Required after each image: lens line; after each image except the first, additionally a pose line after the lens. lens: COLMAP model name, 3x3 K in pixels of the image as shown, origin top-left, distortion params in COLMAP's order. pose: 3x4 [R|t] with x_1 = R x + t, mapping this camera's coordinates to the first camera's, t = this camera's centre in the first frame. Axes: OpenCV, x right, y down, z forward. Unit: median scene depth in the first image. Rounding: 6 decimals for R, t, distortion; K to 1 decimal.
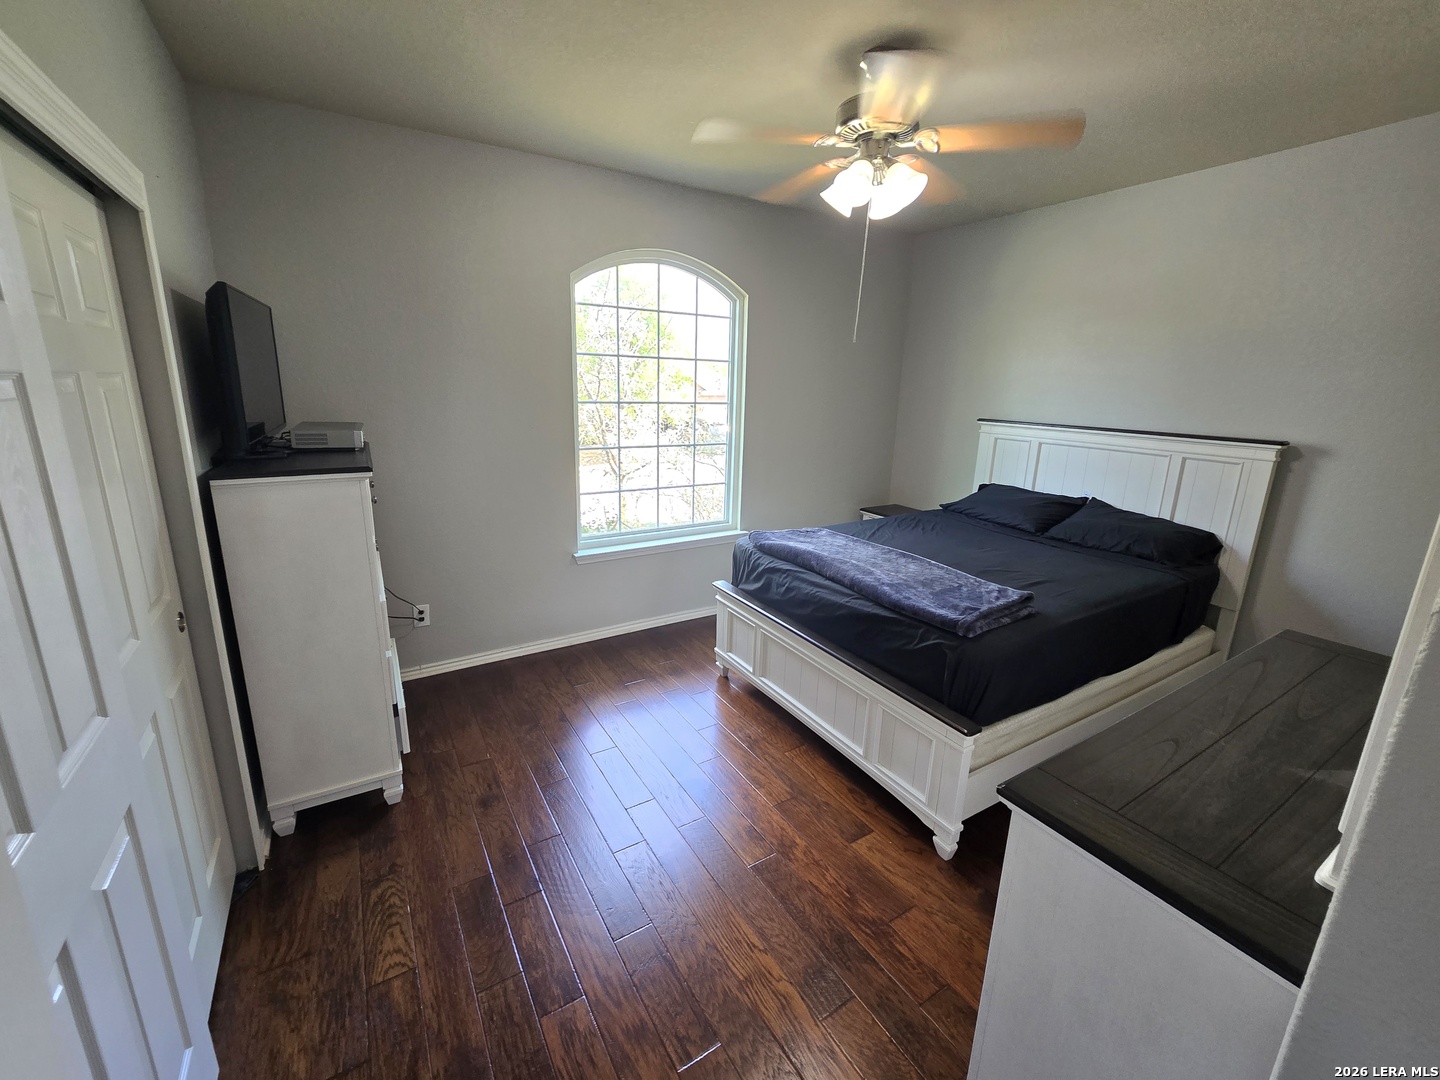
lens RADIAL K [[593.8, 0, 718.6], [0, 593.8, 532.6], [0, 0, 1]] dist [-0.003669, -0.000039]
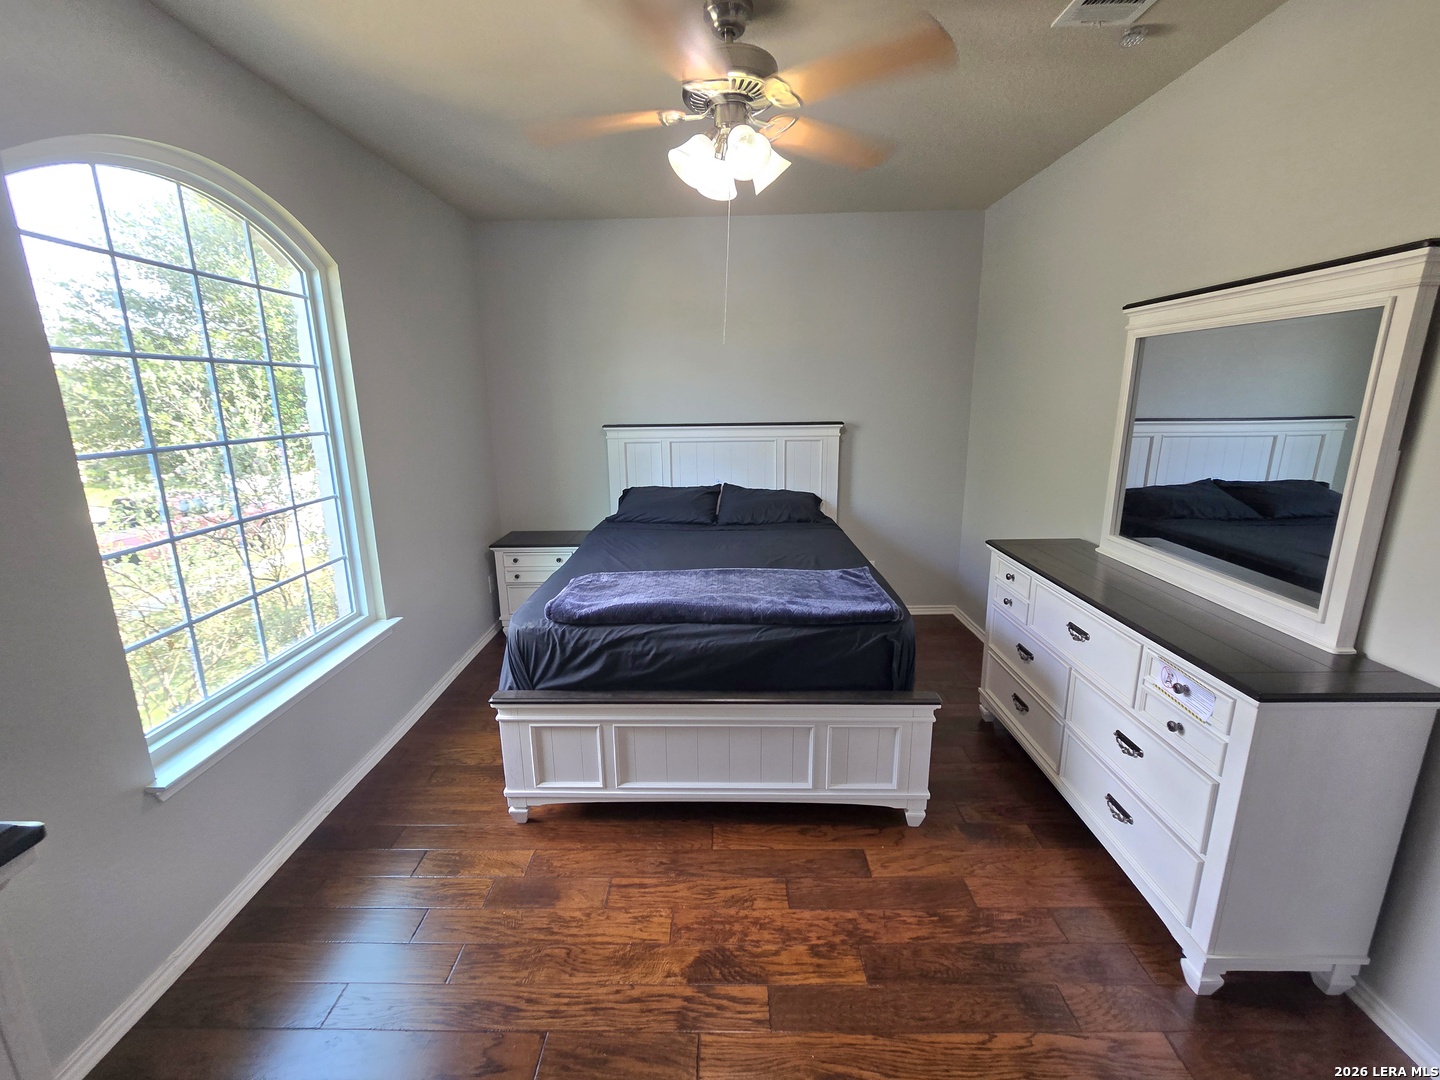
lens RADIAL K [[593.8, 0, 719.7], [0, 593.8, 526.8], [0, 0, 1]] dist [-0.003669, -0.000039]
pose [[0.535238, -0.219193, 0.815767, -0.460087], [0.236876, 0.965944, 0.104126, -0.136606], [-0.810808, 0.137503, 0.568931, 0.490676]]
